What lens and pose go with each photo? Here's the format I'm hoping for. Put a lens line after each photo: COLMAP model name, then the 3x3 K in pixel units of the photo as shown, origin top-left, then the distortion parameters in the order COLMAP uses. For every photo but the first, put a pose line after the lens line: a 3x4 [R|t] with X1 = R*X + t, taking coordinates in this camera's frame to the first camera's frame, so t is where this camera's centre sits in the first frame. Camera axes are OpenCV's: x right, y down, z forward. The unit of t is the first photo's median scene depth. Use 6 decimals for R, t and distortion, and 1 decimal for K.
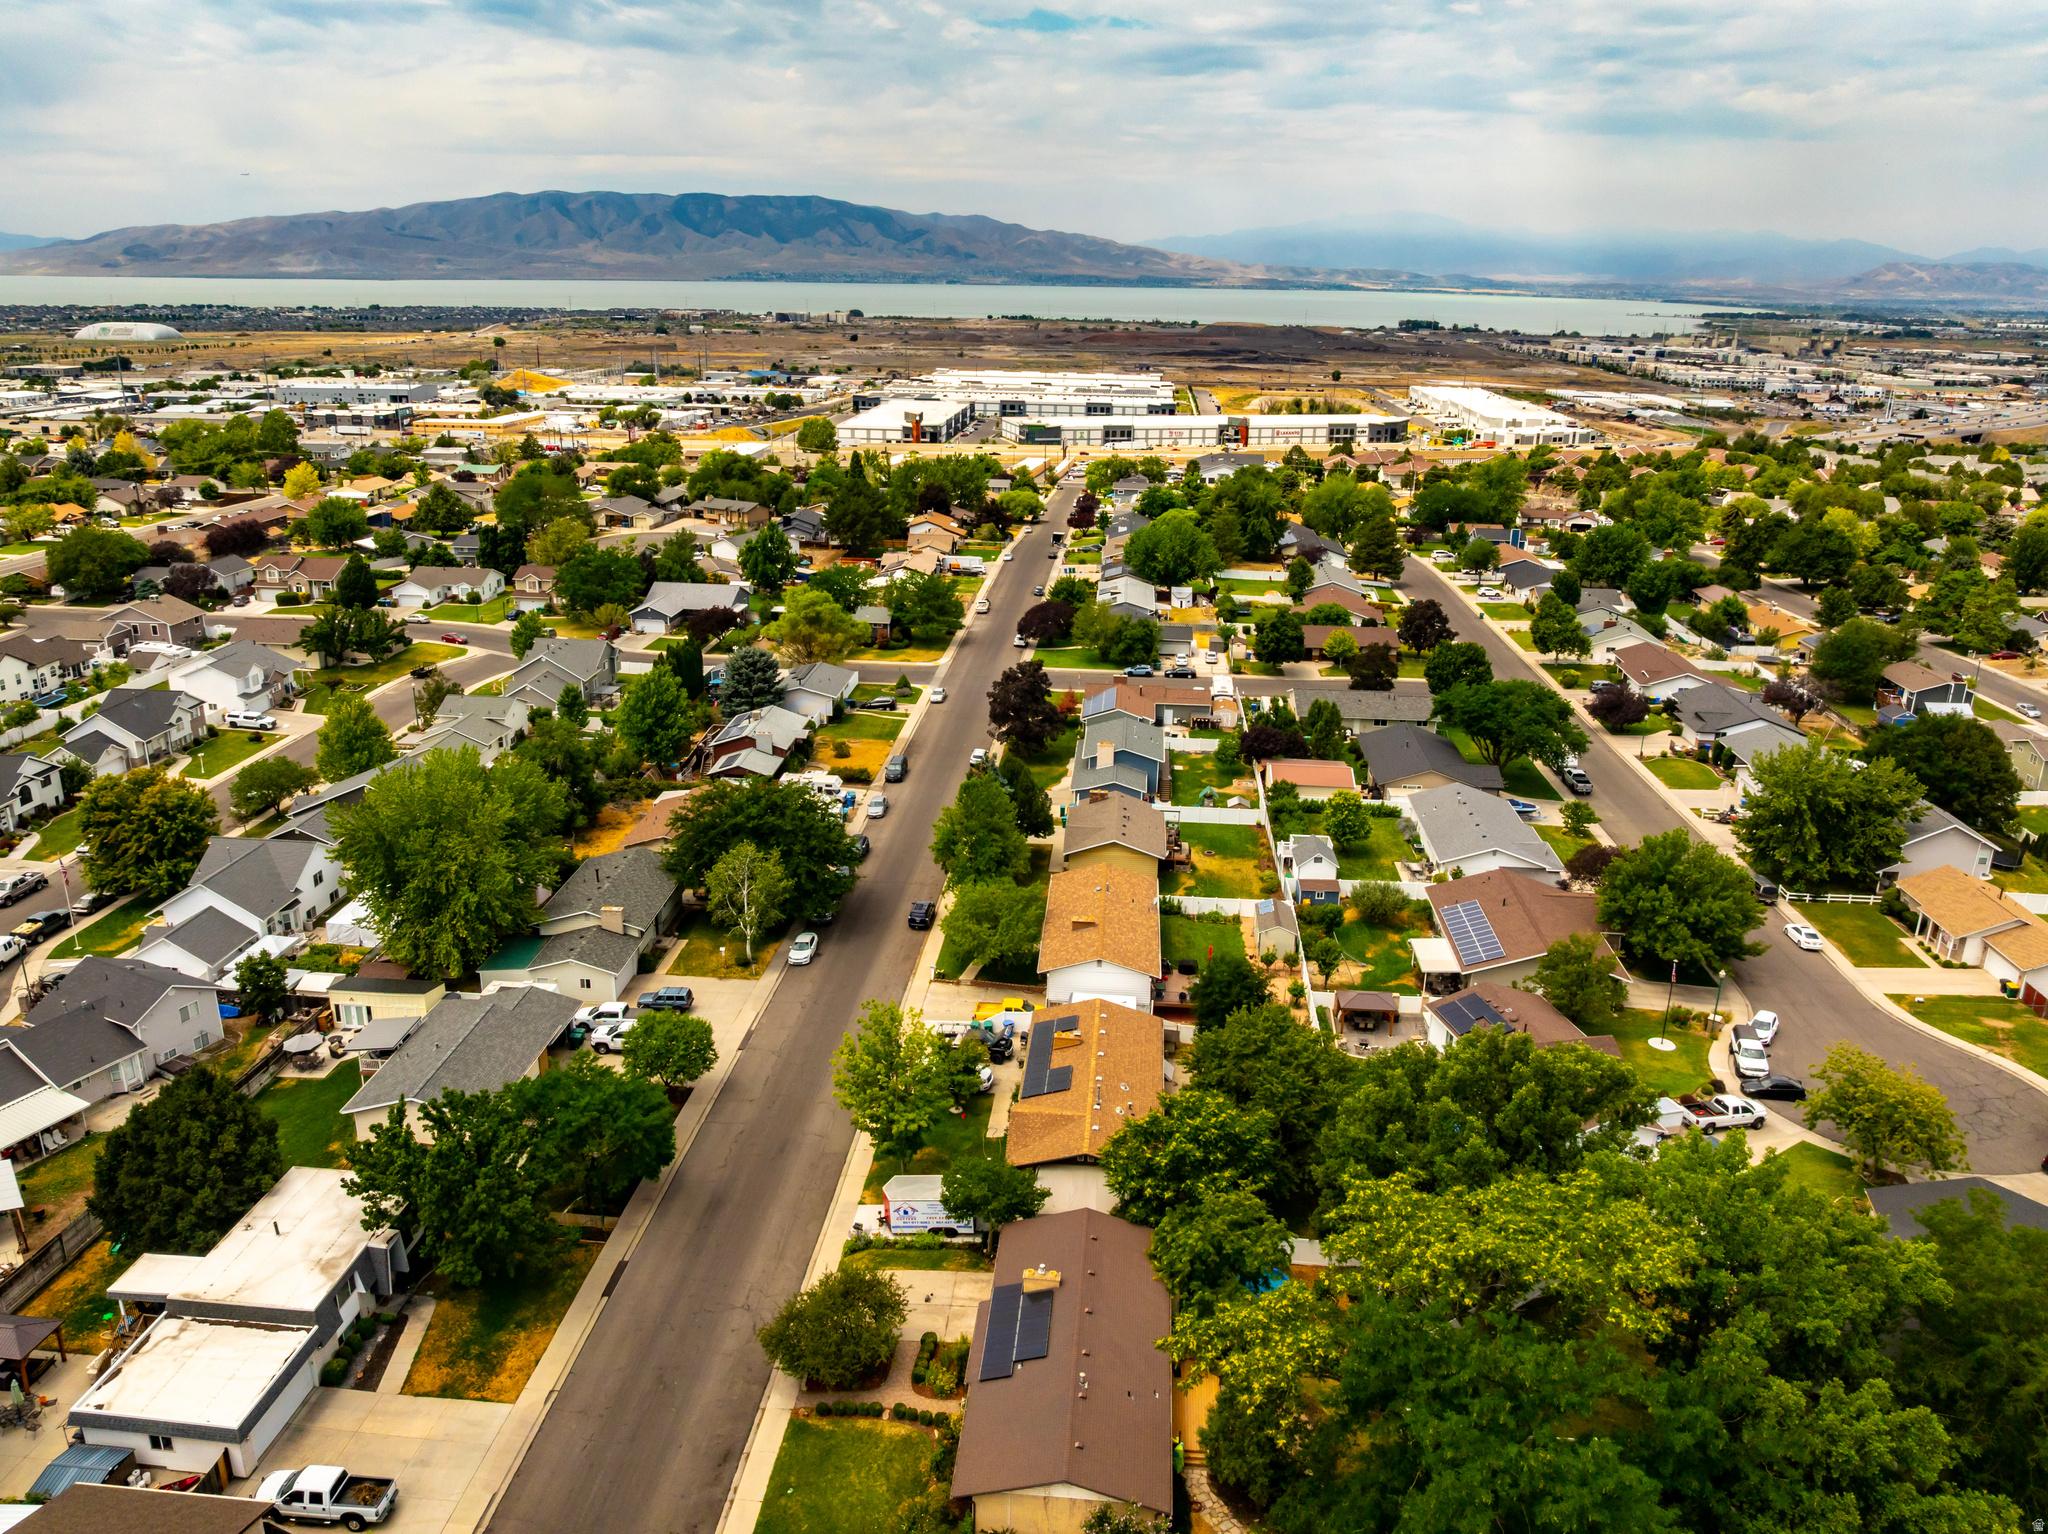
lens RADIAL K [[1475.2, 0, 1023.9], [0, 1475.2, 759.7], [0, 0, 1]] dist [-0.065801, 0.035798]
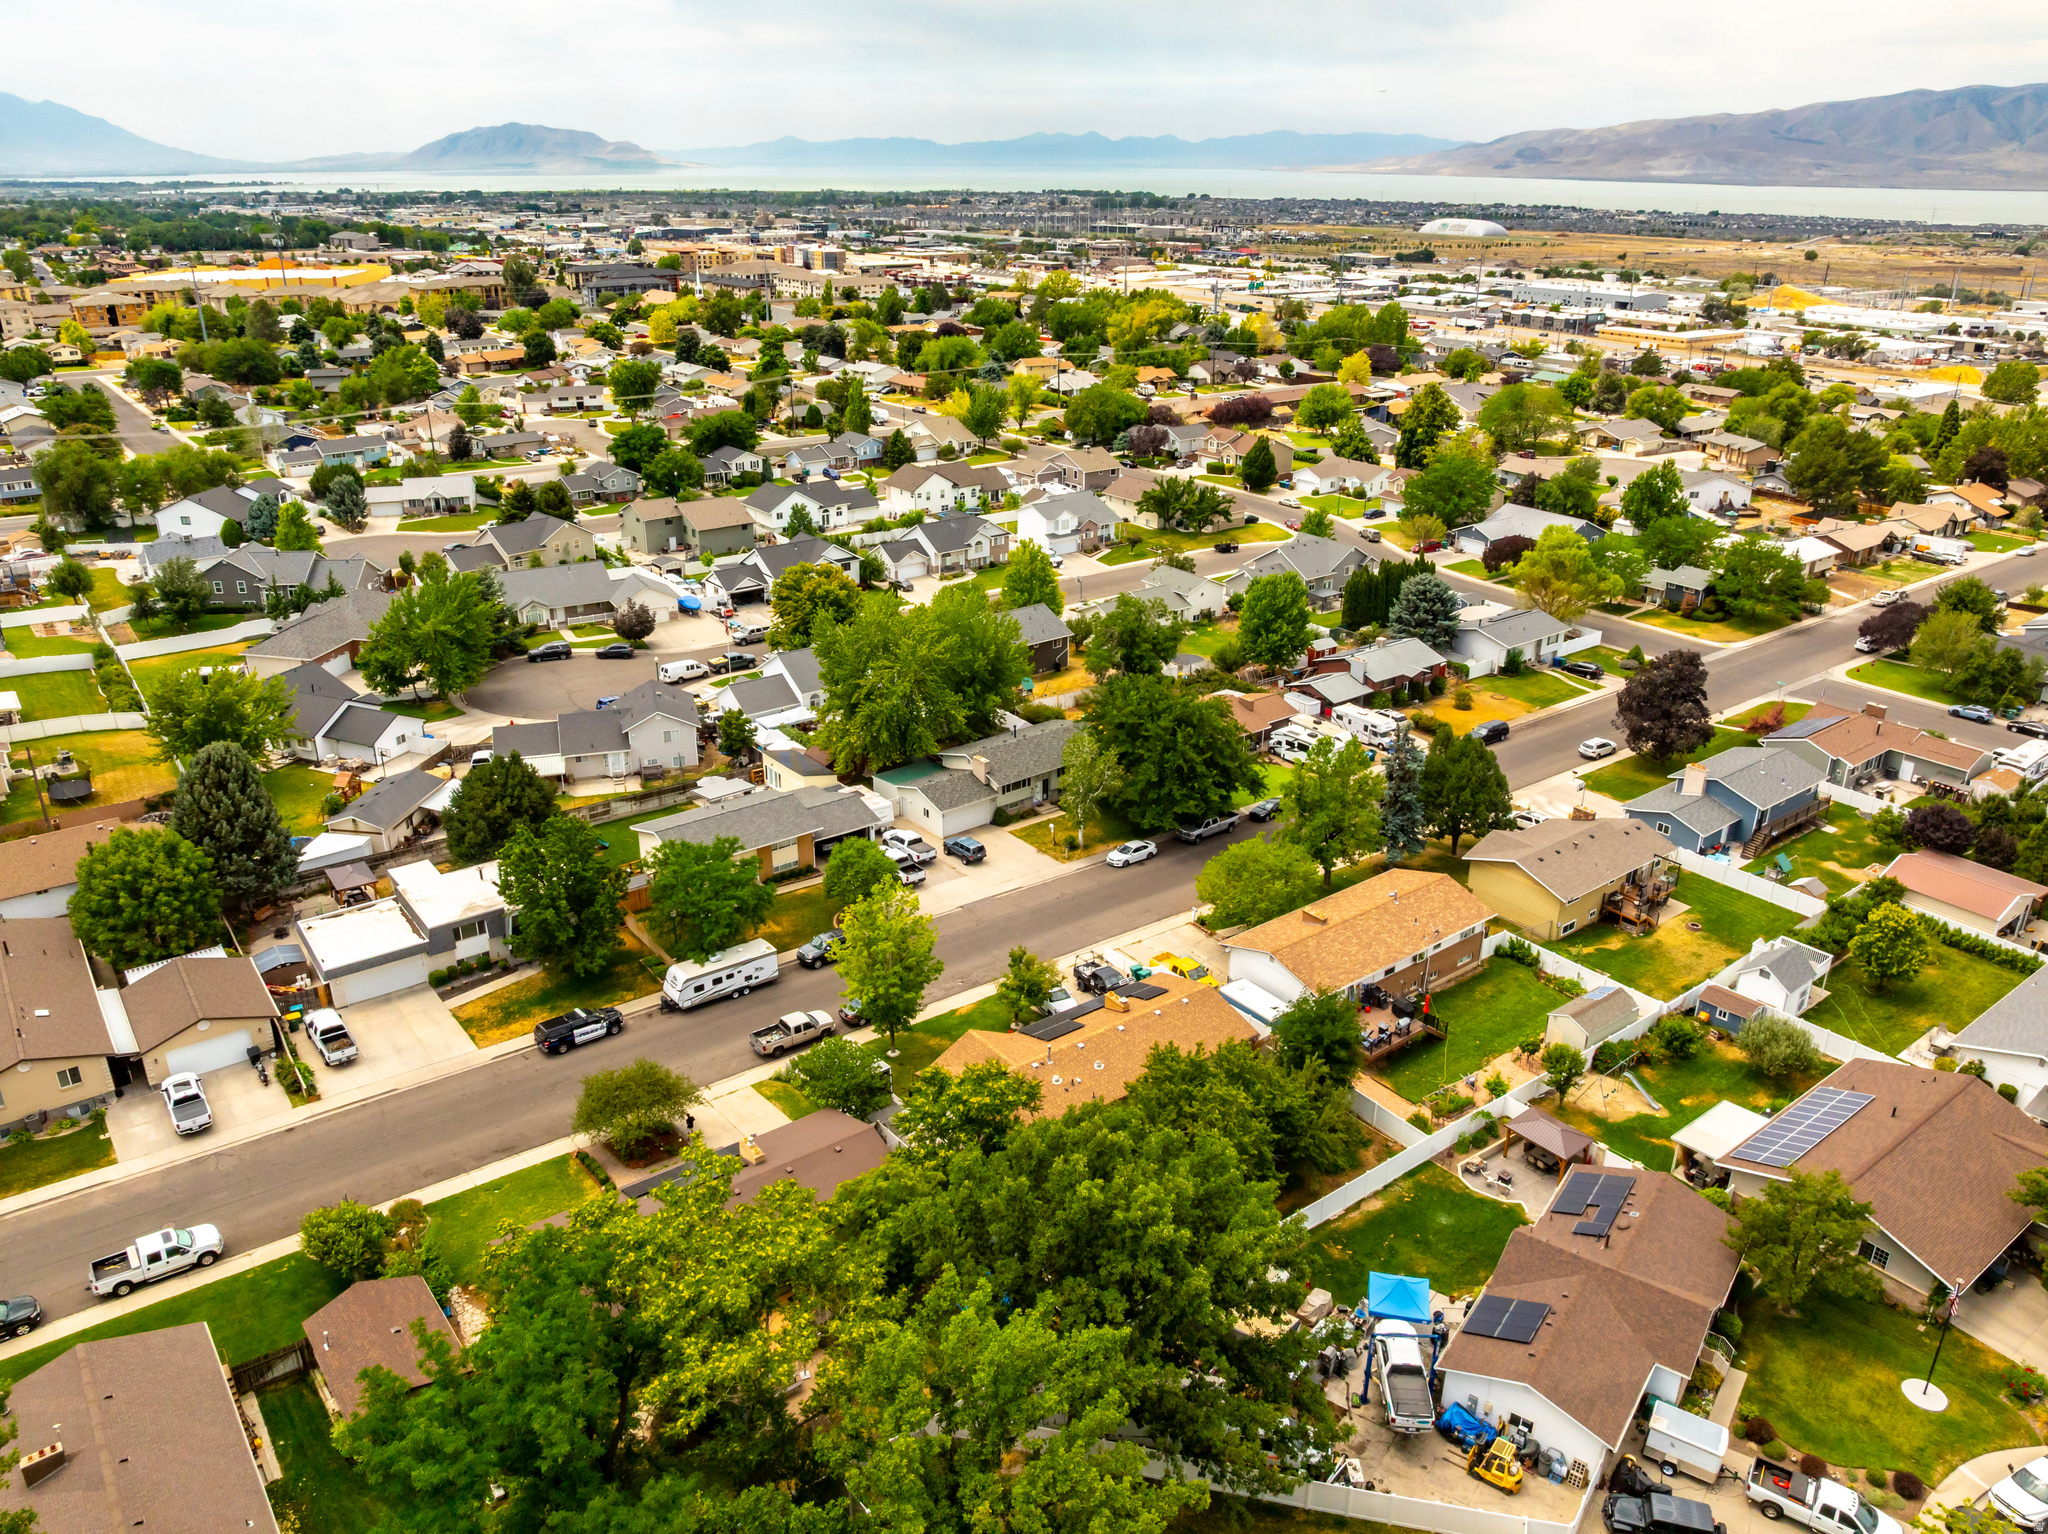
lens RADIAL K [[1475.2, 0, 1023.9], [0, 1475.2, 759.7], [0, 0, 1]] dist [-0.065801, 0.035798]
pose [[0.666120, 0.268198, -0.695955, 0.241001], [-0.226885, 0.961754, 0.153470, -0.035236], [0.710498, 0.055672, 0.701494, 0.118776]]
